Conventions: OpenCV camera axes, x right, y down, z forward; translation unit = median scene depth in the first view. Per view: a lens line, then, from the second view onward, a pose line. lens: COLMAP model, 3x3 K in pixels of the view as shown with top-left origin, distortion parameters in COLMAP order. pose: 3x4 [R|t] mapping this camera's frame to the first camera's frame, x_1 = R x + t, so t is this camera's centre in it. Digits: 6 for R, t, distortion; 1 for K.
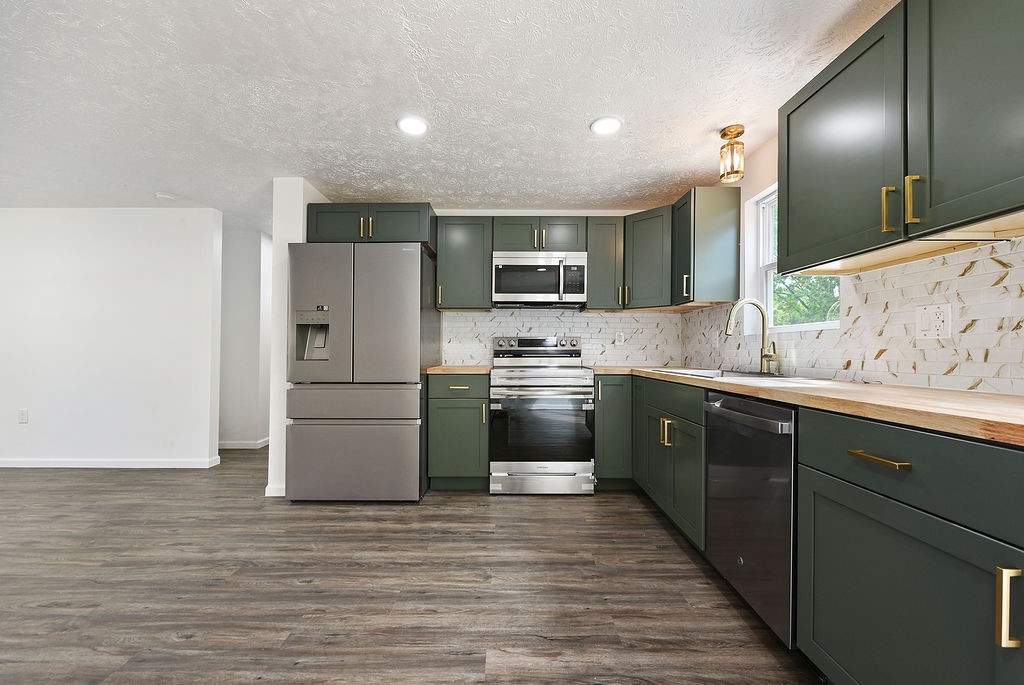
lens RADIAL K [[422.0, 0, 502.8], [0, 422.0, 346.8], [0, 0, 1]] dist [0.000811, -0.003052]
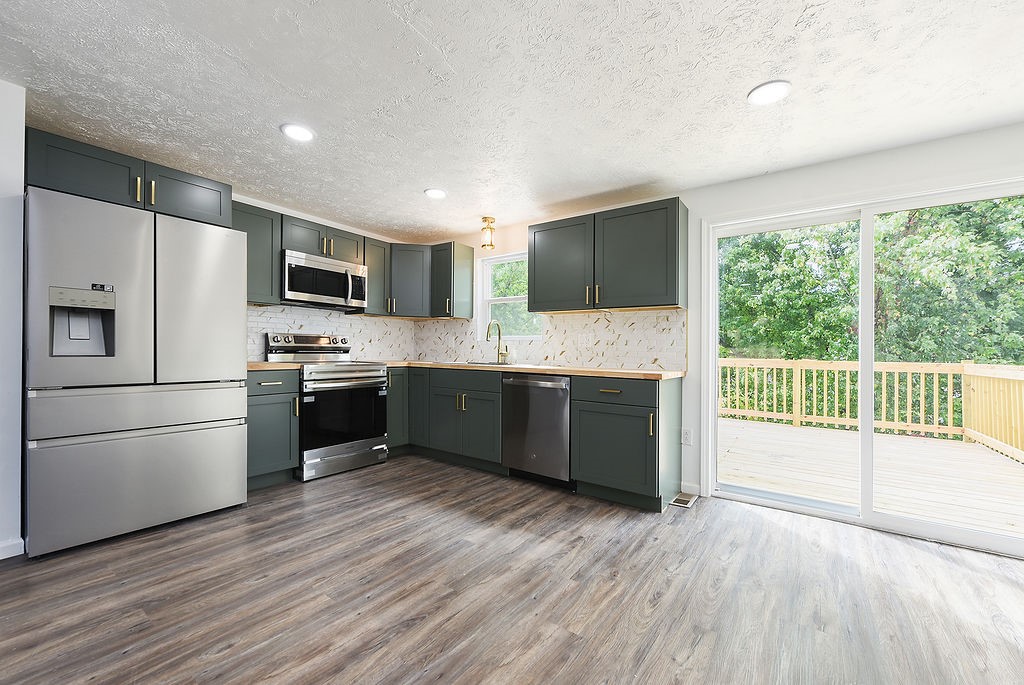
lens RADIAL K [[422.0, 0, 507.1], [0, 422.0, 343.4], [0, 0, 1]] dist [0.000811, -0.003052]
pose [[0.577630, 0.028211, 0.815811, -0.789748], [-0.023104, 0.999567, -0.018207, 0.012822], [-0.815972, -0.008331, 0.578031, -0.025941]]
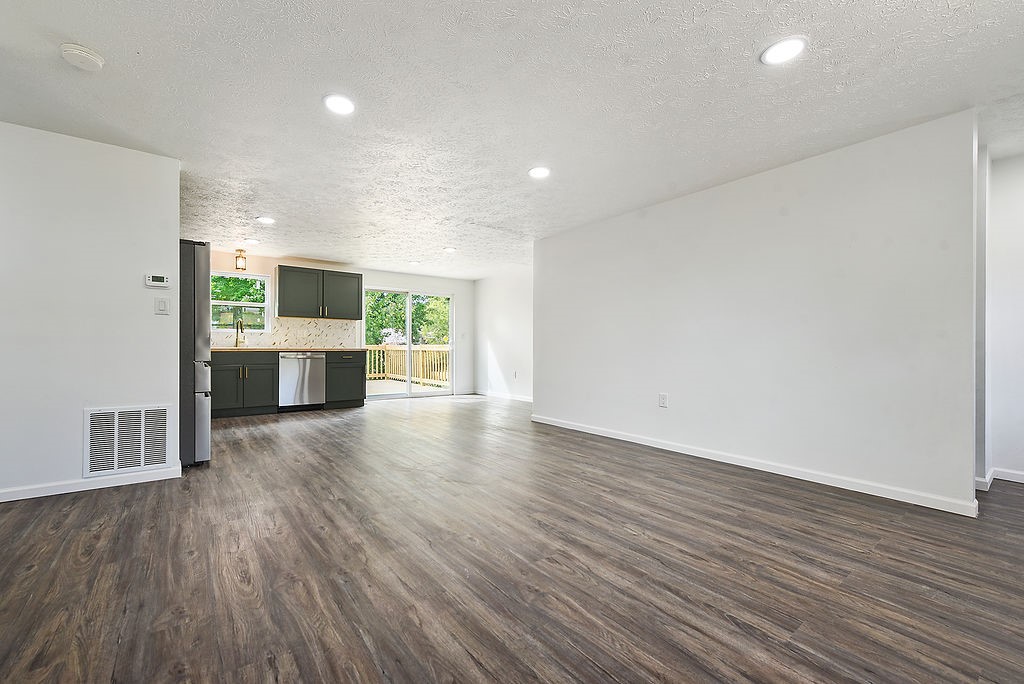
lens RADIAL K [[422.0, 0, 516.7], [0, 422.0, 344.8], [0, 0, 1]] dist [0.000811, -0.003052]
pose [[-0.645279, 0.008166, 0.763903, -2.422855], [-0.003177, 0.999906, -0.013373, 0.072624], [-0.763940, -0.011056, -0.645192, 1.377763]]
